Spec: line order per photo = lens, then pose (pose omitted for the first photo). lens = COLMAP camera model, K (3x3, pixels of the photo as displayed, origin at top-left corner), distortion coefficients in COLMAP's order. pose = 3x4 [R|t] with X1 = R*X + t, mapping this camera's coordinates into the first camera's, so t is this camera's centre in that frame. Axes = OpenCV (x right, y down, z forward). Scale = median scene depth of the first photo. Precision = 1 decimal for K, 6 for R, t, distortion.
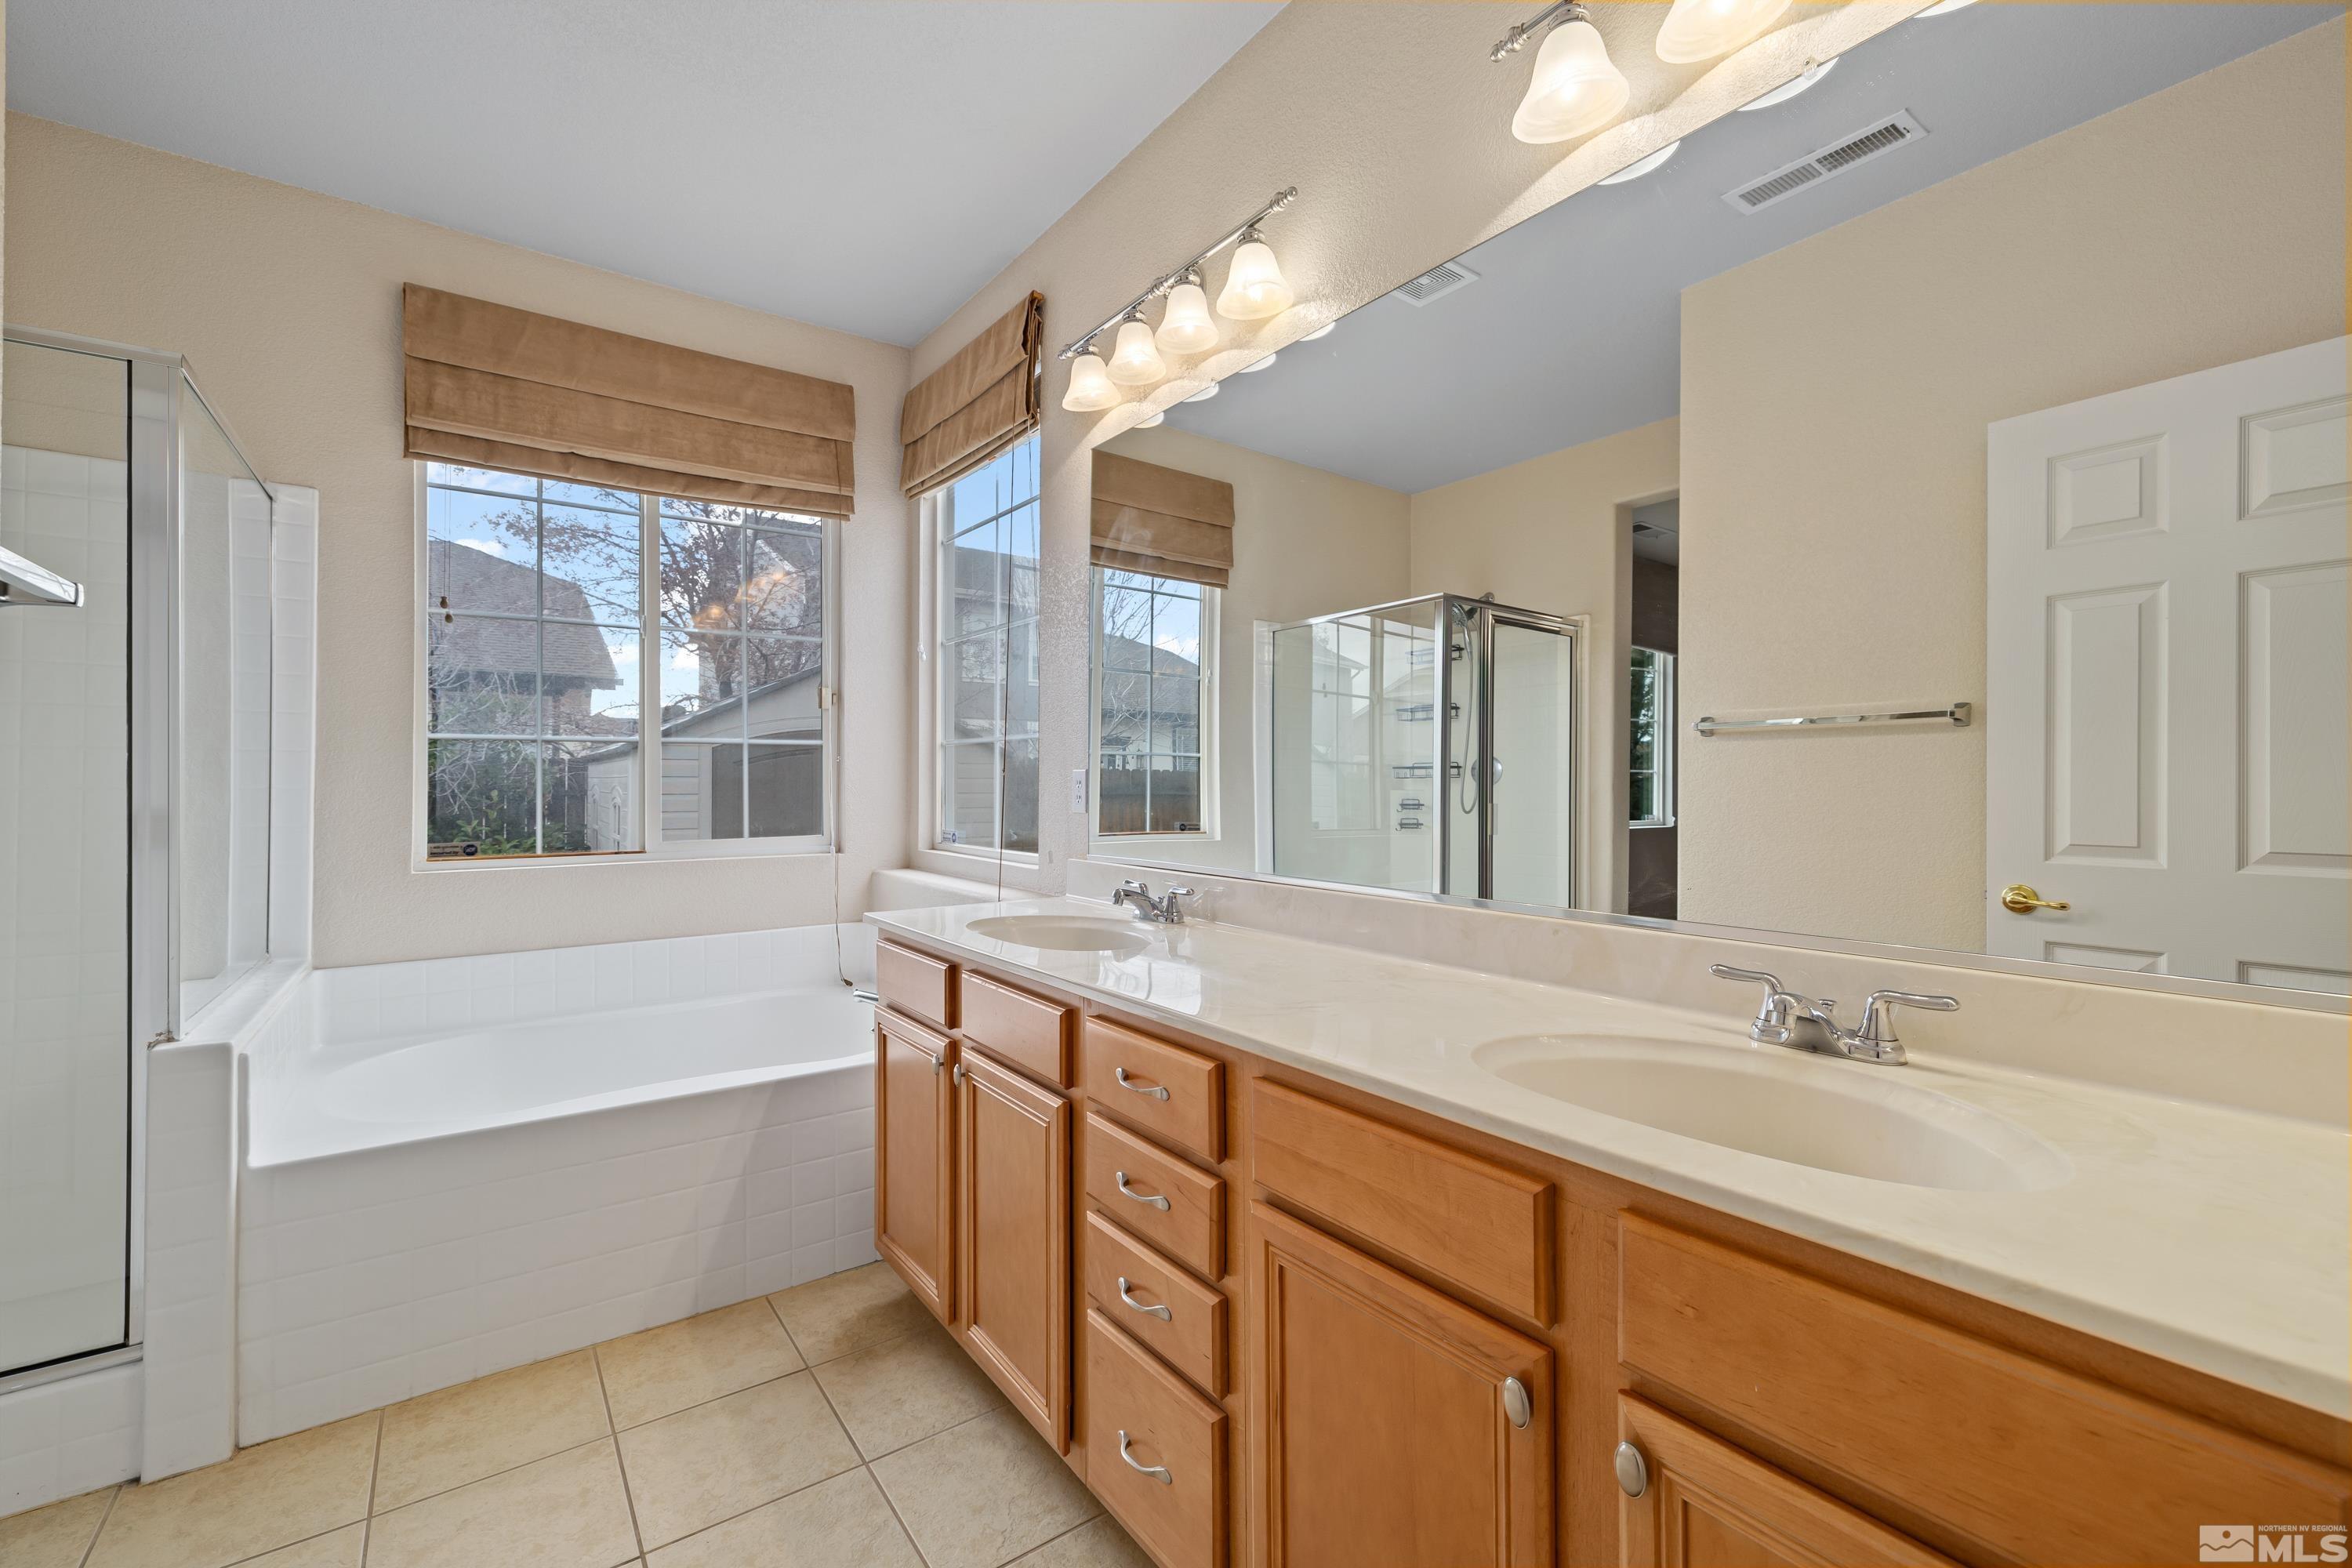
lens RADIAL K [[978.2, 0, 1175.6], [0, 978.2, 778.7], [0, 0, 1]] dist [0.001470, 0.000584]
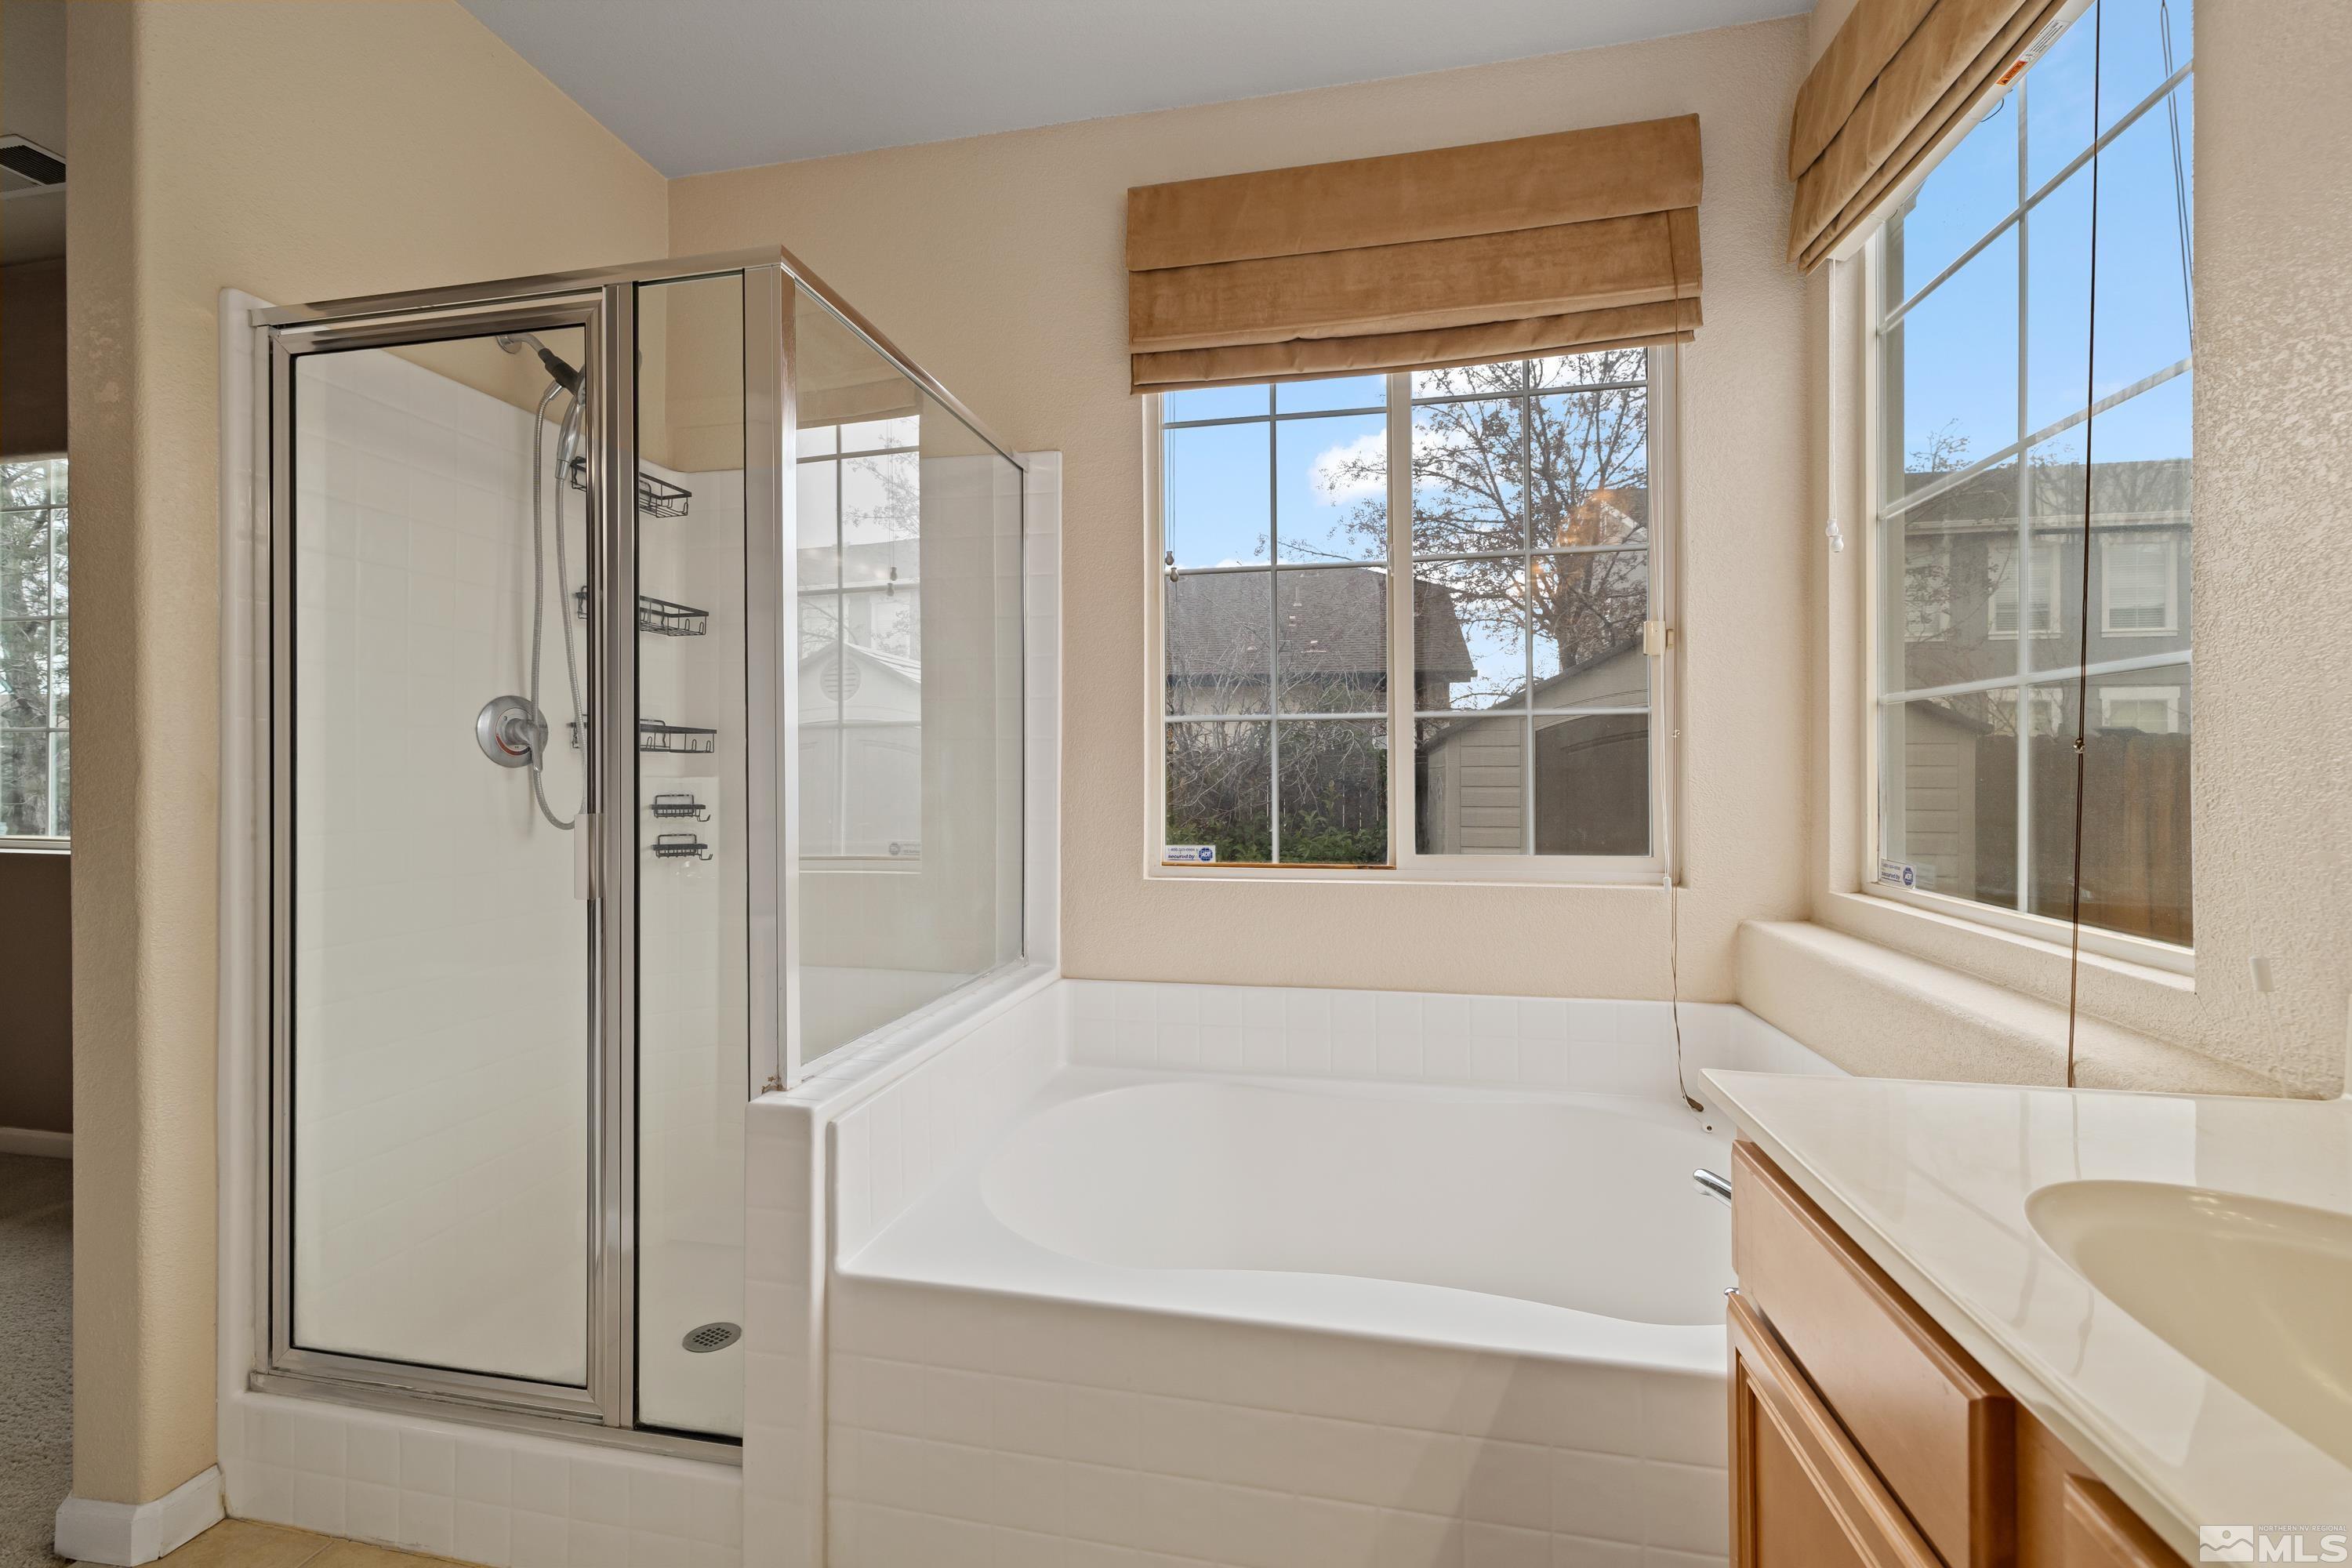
lens RADIAL K [[978.2, 0, 1173.8], [0, 978.2, 768.6], [0, 0, 1]] dist [0.001470, 0.000584]
pose [[0.669512, -0.005254, -0.742782, -0.108056], [0.005201, 0.999984, -0.002385, 0.001883], [0.742783, -0.002266, 0.669529, 0.383214]]
